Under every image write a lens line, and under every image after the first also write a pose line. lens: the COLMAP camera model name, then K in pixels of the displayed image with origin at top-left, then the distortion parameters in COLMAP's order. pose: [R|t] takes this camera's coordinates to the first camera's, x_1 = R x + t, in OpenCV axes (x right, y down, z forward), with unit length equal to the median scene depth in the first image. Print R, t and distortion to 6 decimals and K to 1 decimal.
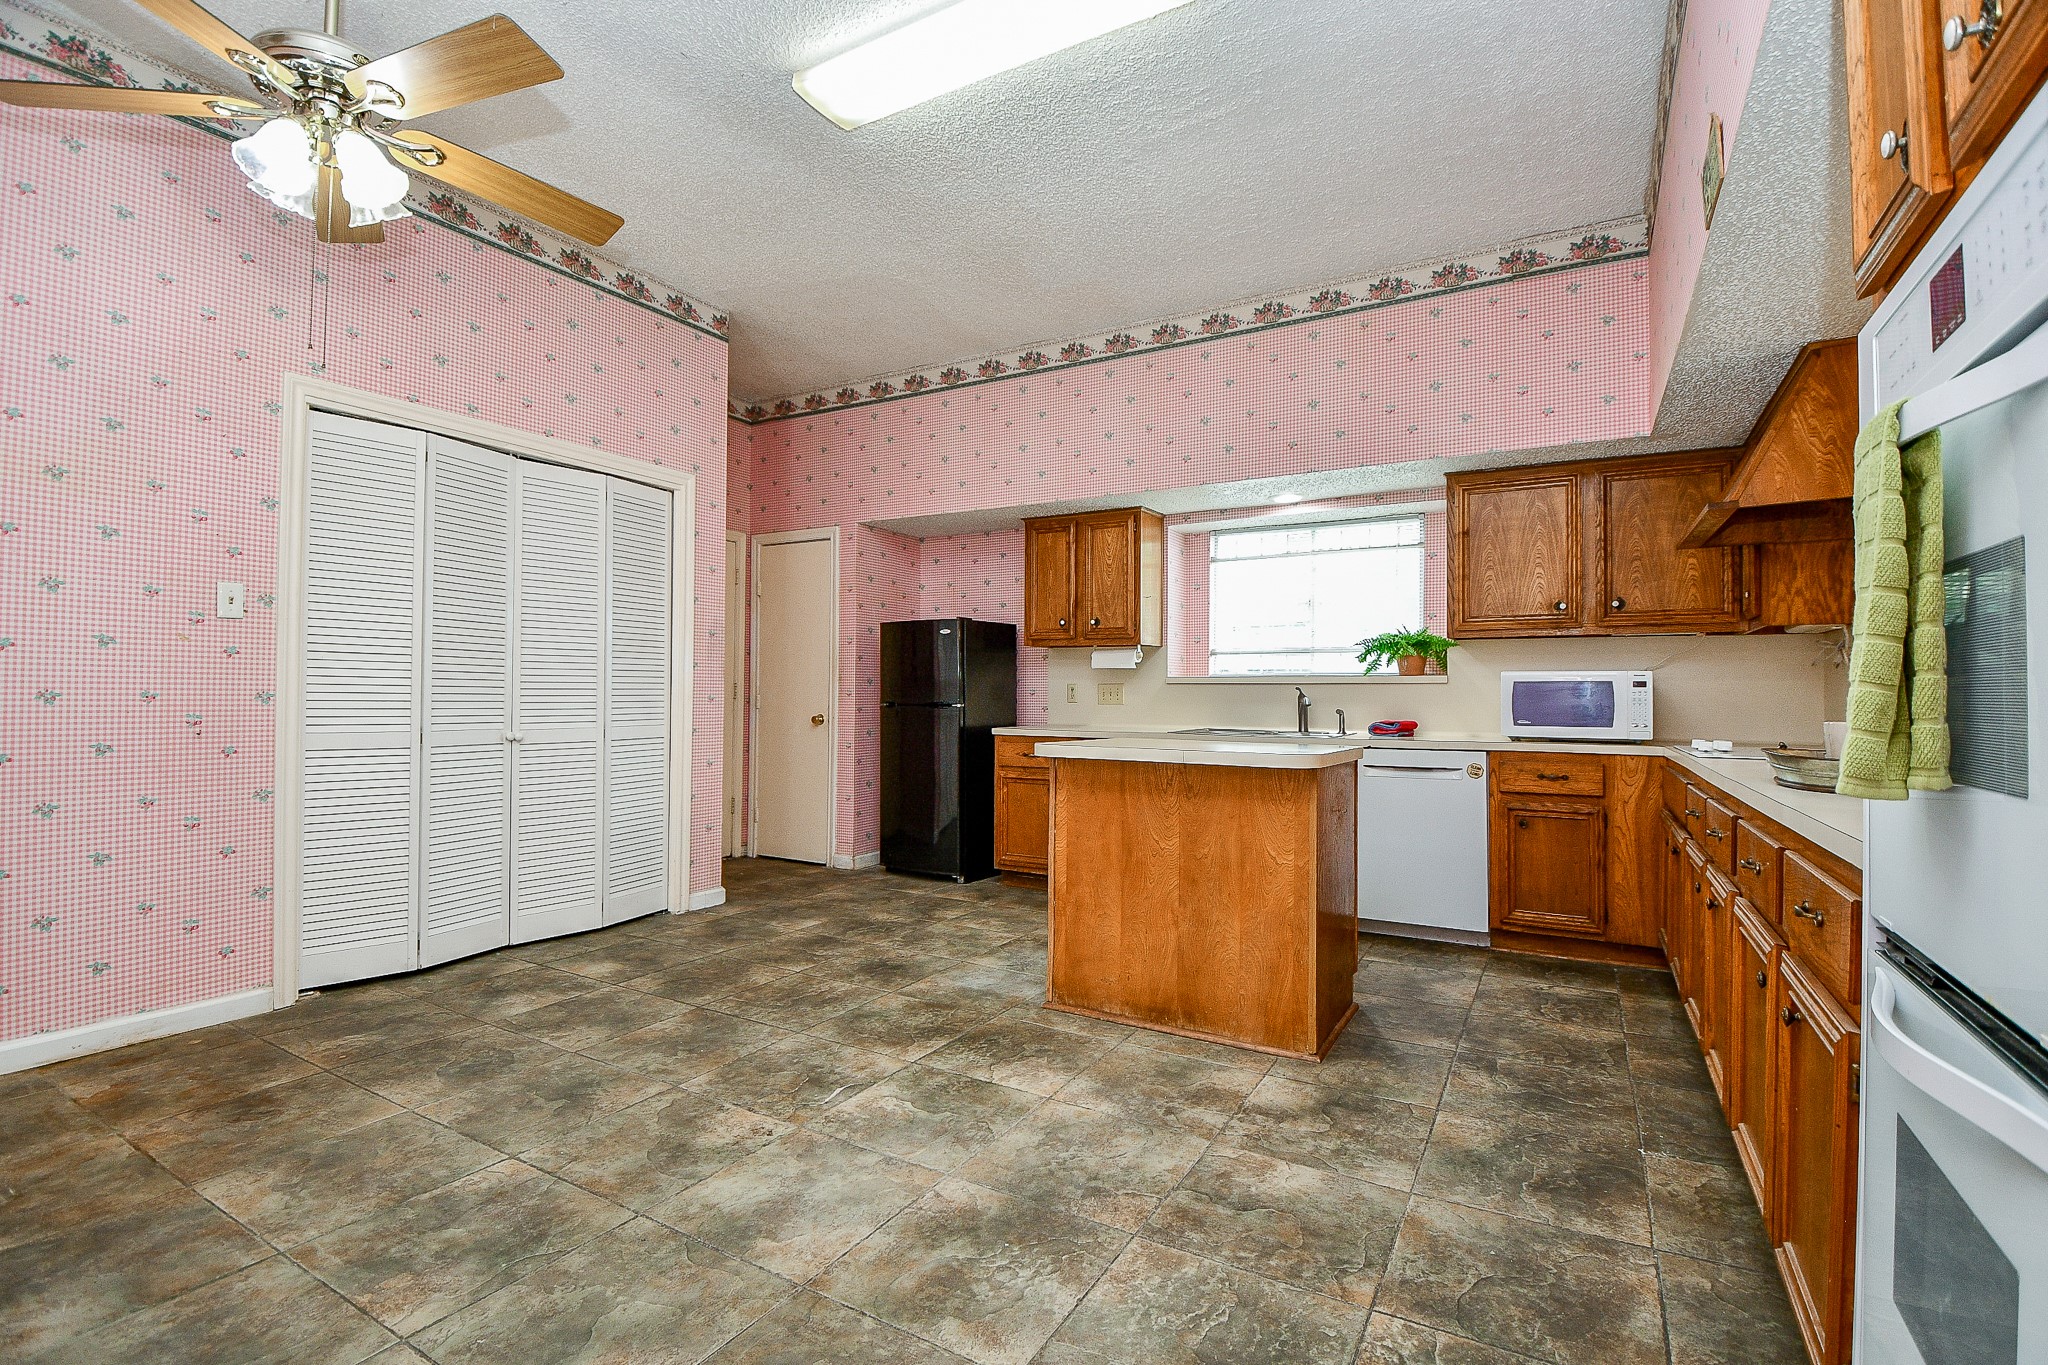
lens RADIAL K [[911.2, 0, 1068.4], [0, 911.2, 680.6], [0, 0, 1]] dist [0.003752, -0.014147]
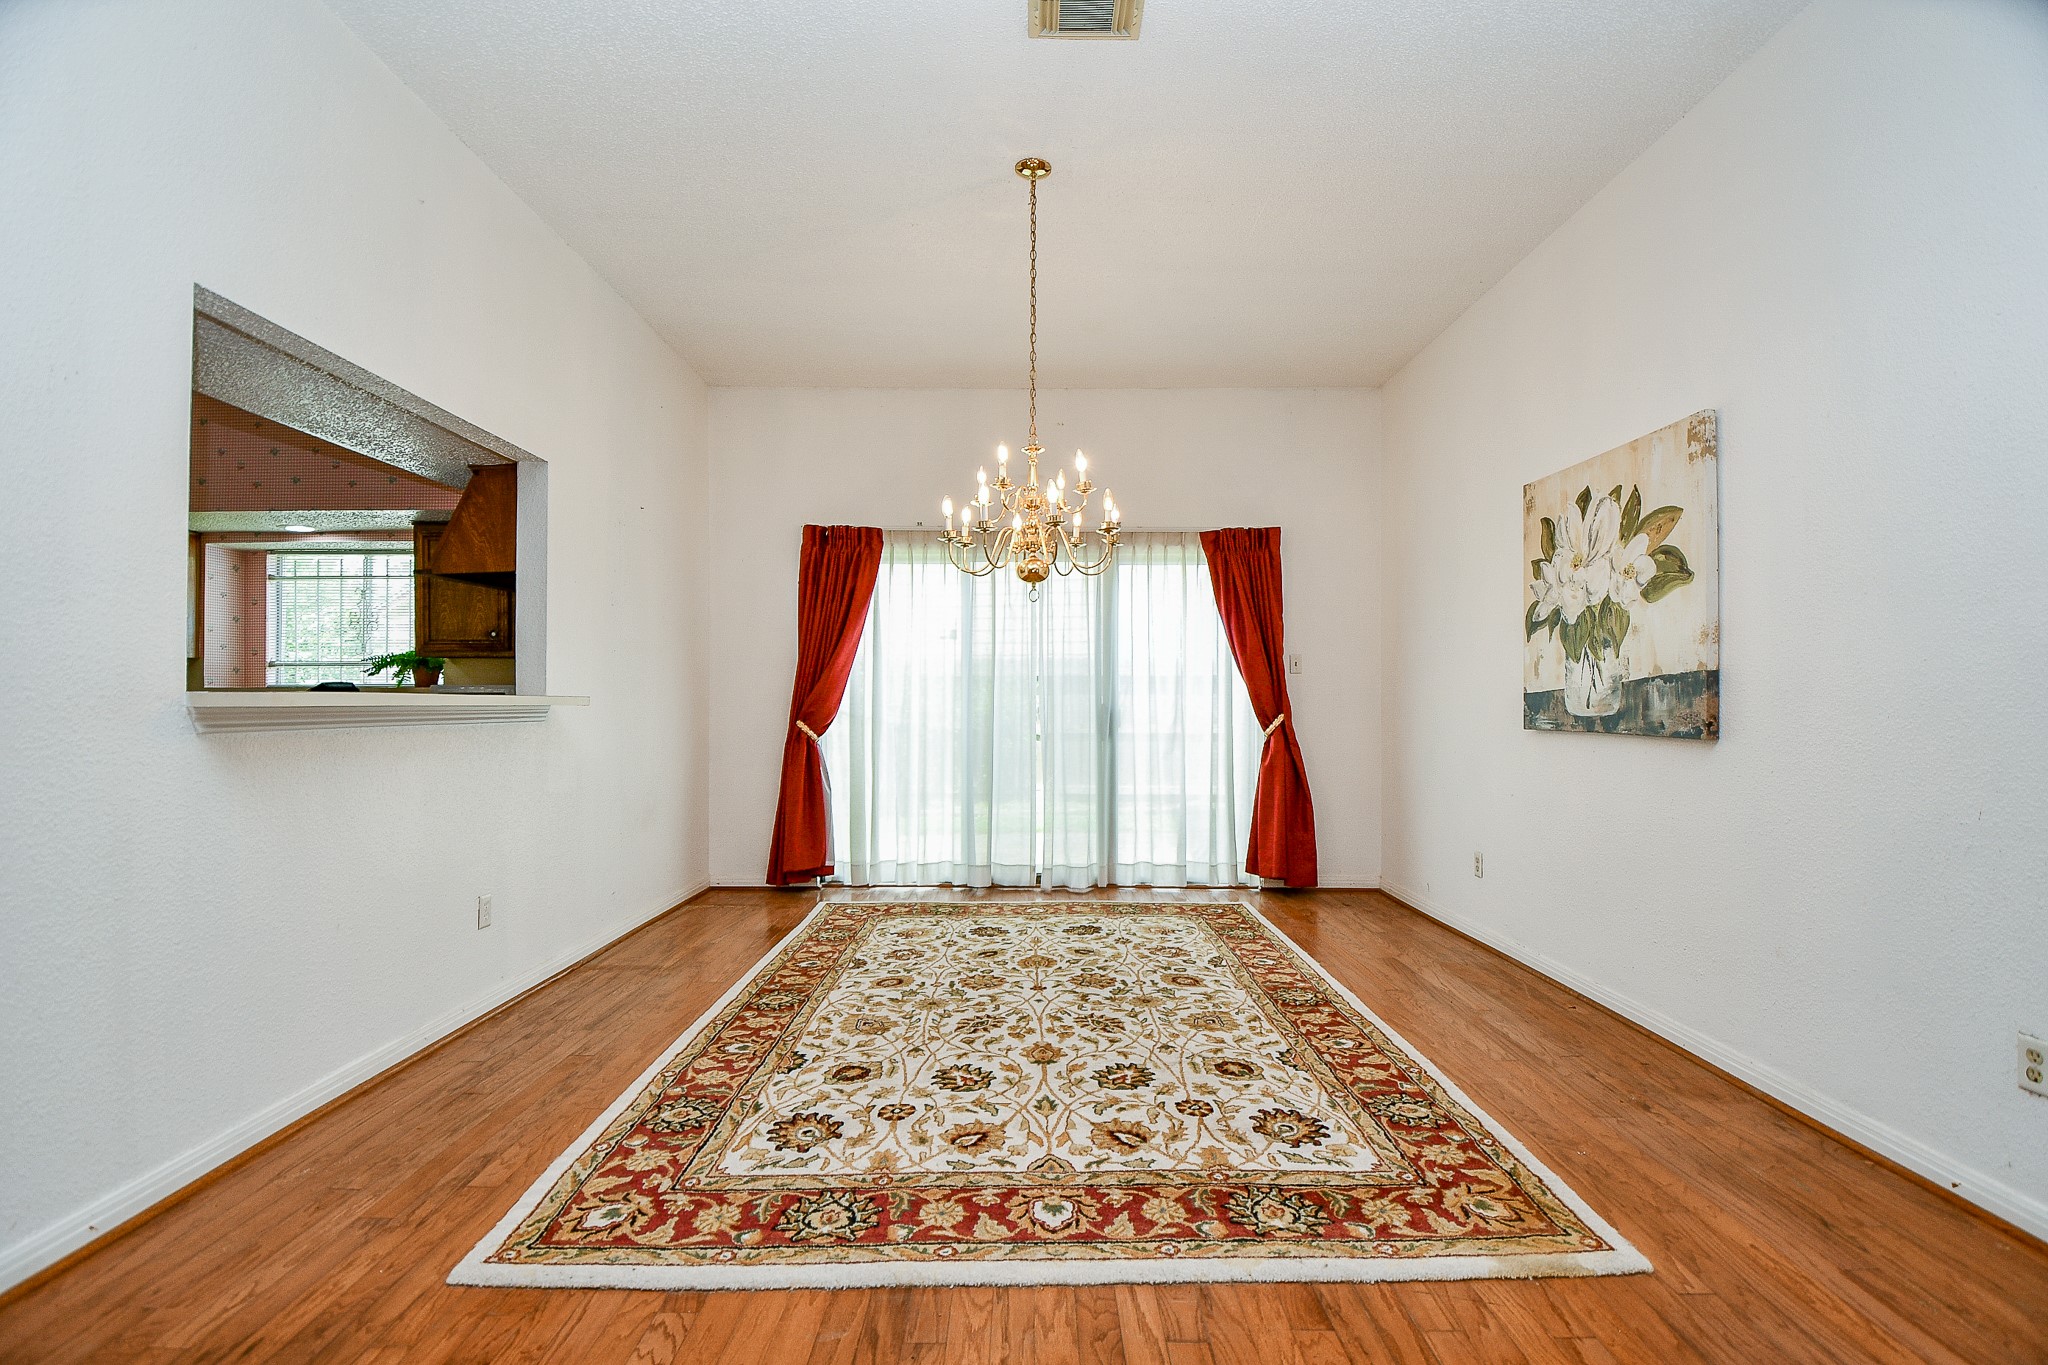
lens RADIAL K [[911.2, 0, 1020.6], [0, 911.2, 701.1], [0, 0, 1]] dist [0.003752, -0.014147]
pose [[0.882082, -0.009502, 0.471001, 0.803756], [-0.000712, 0.999769, 0.021503, -0.021290], [-0.471096, -0.019302, 0.881871, -0.641690]]
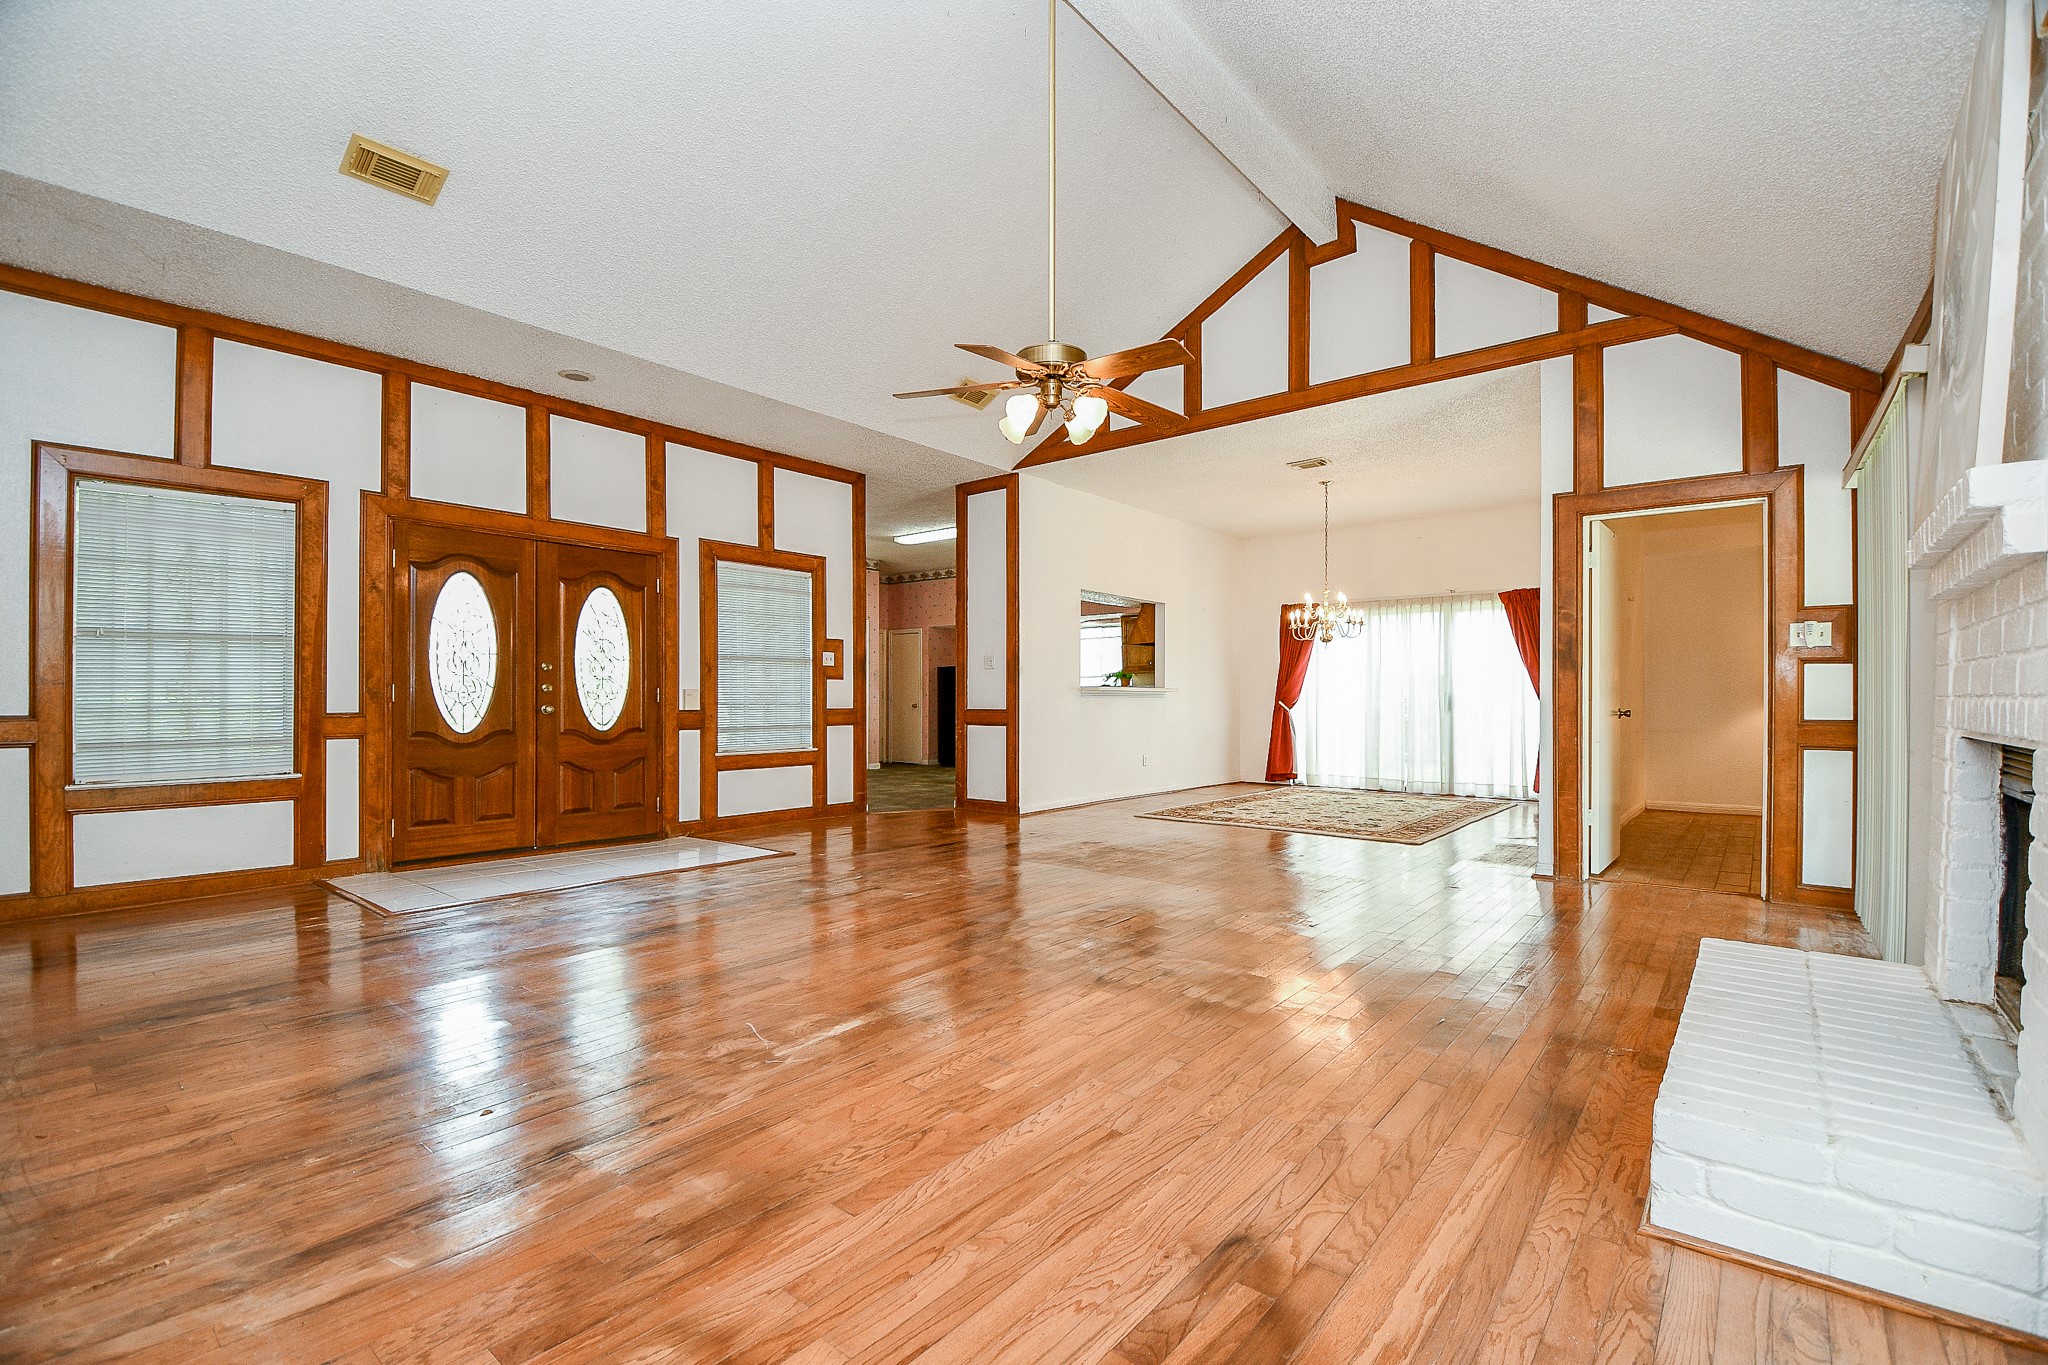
lens RADIAL K [[911.2, 0, 1019.9], [0, 911.2, 694.6], [0, 0, 1]] dist [0.003752, -0.014147]
pose [[0.979045, -0.008529, -0.203467, 0.984284], [0.010426, 0.999912, 0.008255, -0.010325], [0.203379, -0.010203, 0.979047, -2.643947]]
